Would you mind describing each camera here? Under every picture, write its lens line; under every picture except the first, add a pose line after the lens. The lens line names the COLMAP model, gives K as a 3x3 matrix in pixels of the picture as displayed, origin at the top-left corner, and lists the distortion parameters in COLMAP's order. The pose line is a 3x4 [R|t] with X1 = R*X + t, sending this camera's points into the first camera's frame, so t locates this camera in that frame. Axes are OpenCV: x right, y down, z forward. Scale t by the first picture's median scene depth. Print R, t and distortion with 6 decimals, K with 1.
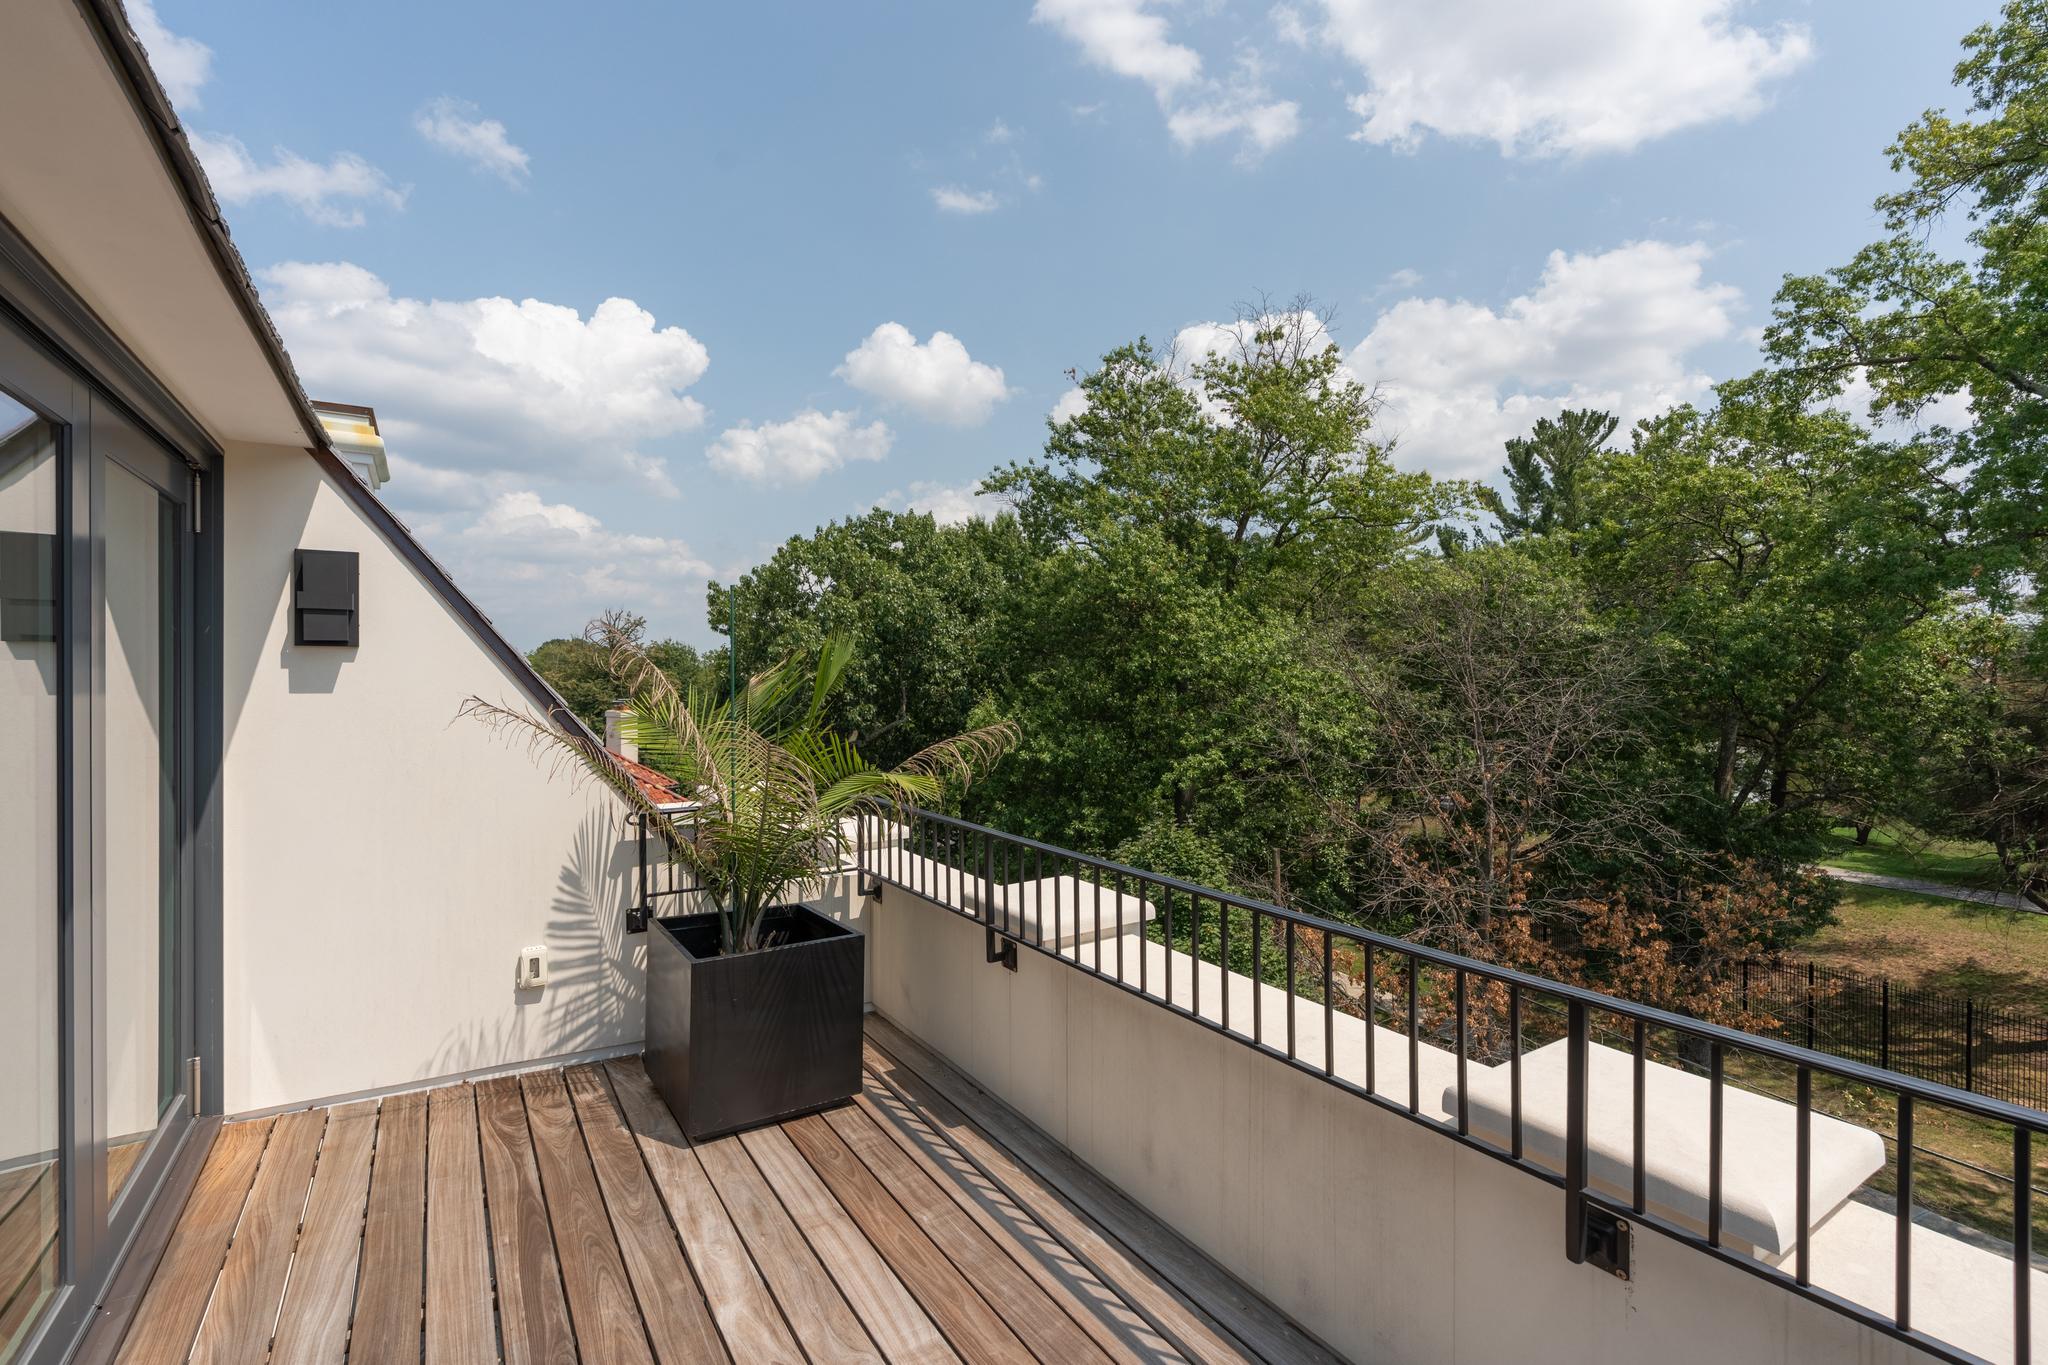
lens RADIAL K [[920.0, 0, 1024.0], [0, 920.0, 682.5], [0, 0, 1]] dist [0.002167, 0.000806]
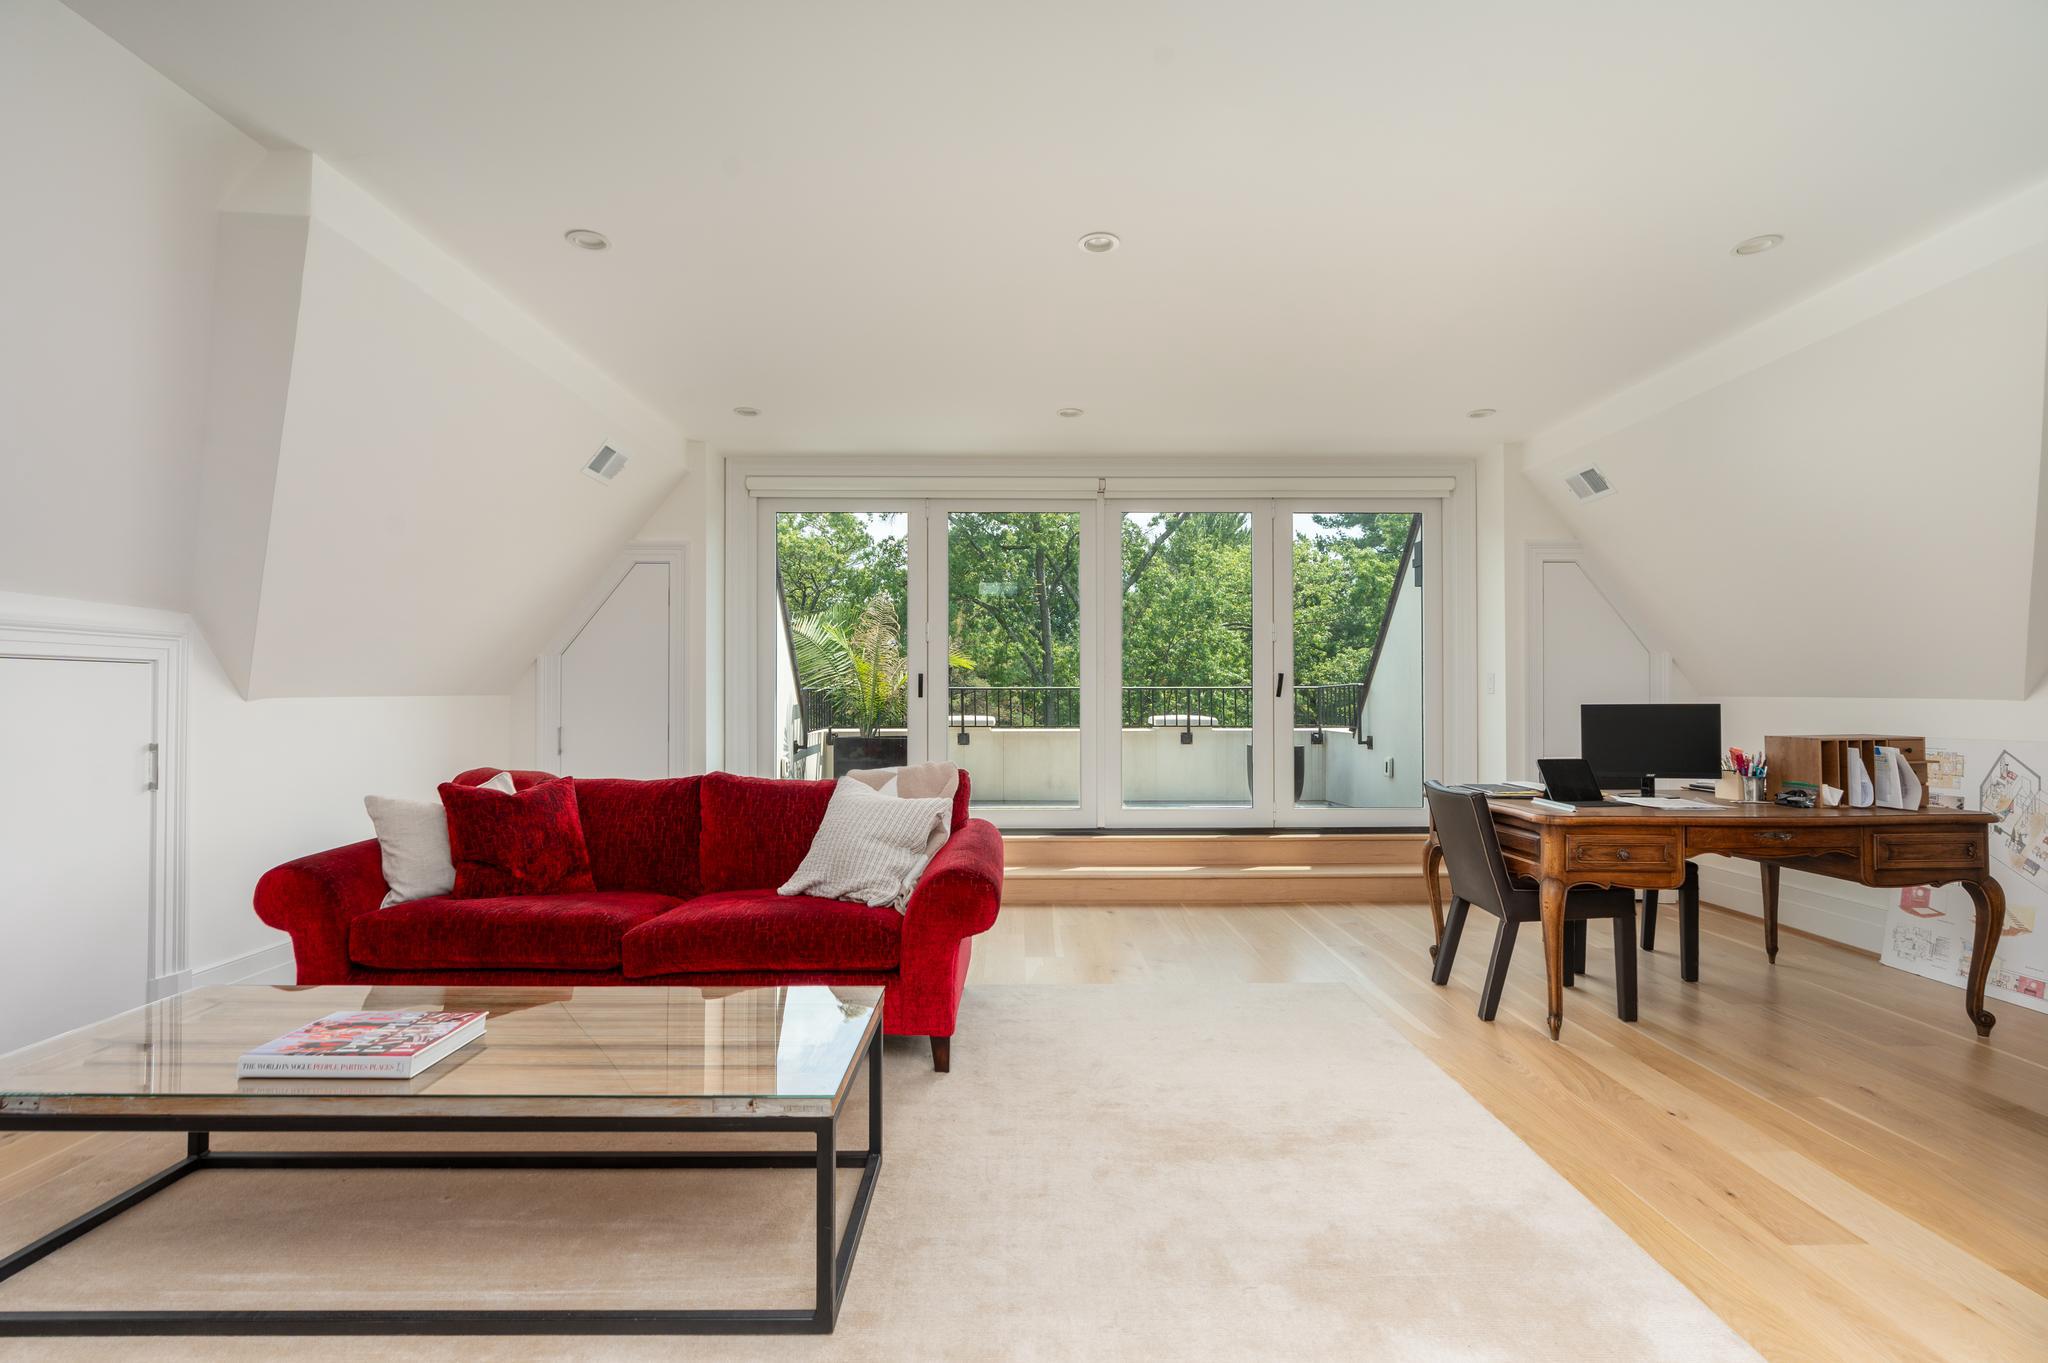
lens RADIAL K [[920.0, 0, 1024.0], [0, 920.0, 681.5], [0, 0, 1]] dist [0.002167, 0.000806]
pose [[0.530495, 0.010085, 0.847628, -0.360110], [0.009271, 0.999800, -0.017698, 0.032984], [-0.847637, 0.017247, 0.530296, -0.079908]]
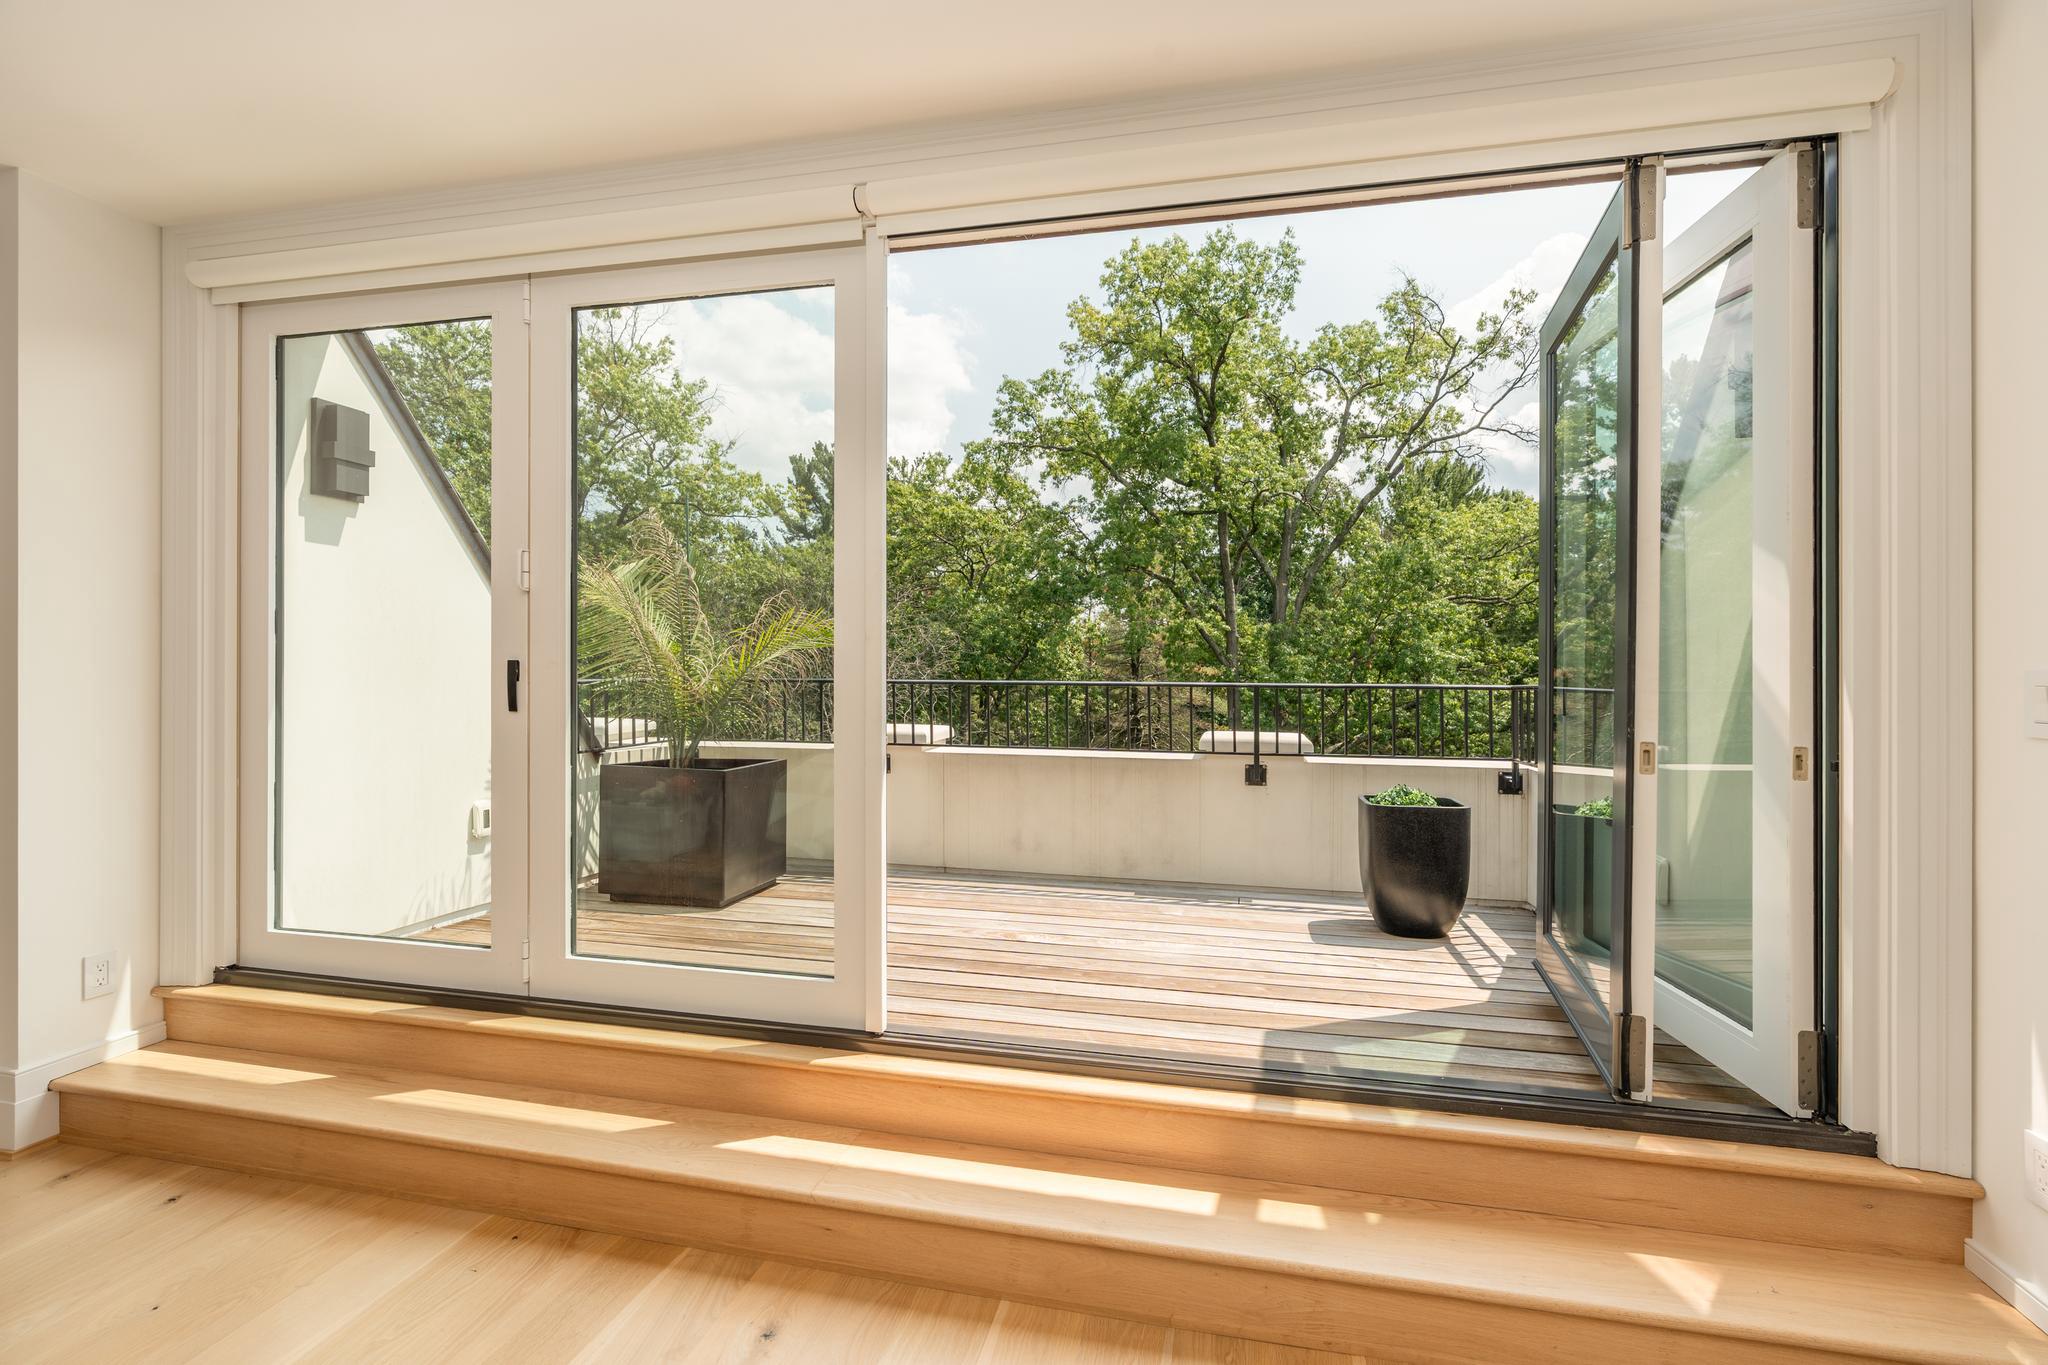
lens RADIAL K [[928.9, 0, 1024.0], [0, 928.9, 682.5], [0, 0, 1]] dist [-0.021152, 0.000194]
pose [[0.711049, -0.001879, 0.703140, -0.163767], [-0.001746, 0.999989, 0.004437, 0.027715], [-0.703140, -0.004383, 0.711038, -0.043971]]
